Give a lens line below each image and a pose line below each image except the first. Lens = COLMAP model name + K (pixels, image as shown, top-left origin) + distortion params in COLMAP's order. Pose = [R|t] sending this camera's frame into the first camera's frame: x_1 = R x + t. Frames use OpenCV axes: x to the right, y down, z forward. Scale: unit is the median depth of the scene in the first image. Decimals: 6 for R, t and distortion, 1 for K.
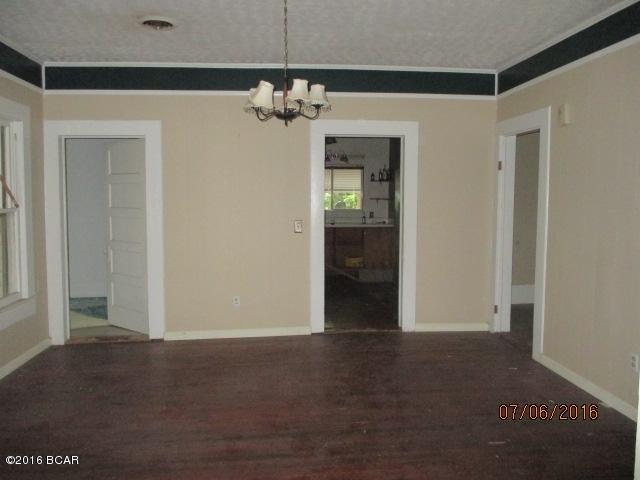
lens RADIAL K [[539.5, 0, 322.5], [0, 539.5, 241.7], [0, 0, 1]] dist [0.001827, -0.001437]
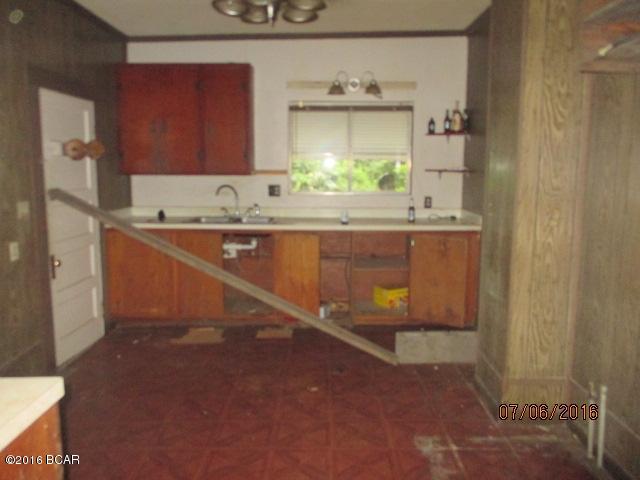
lens RADIAL K [[539.5, 0, 314.8], [0, 539.5, 234.9], [0, 0, 1]] dist [0.001827, -0.001437]
pose [[0.994352, 0.012685, -0.105374, 0.040226], [-0.007265, 0.998638, 0.051662, -0.045349], [0.105886, -0.050604, 0.993090, 0.493677]]
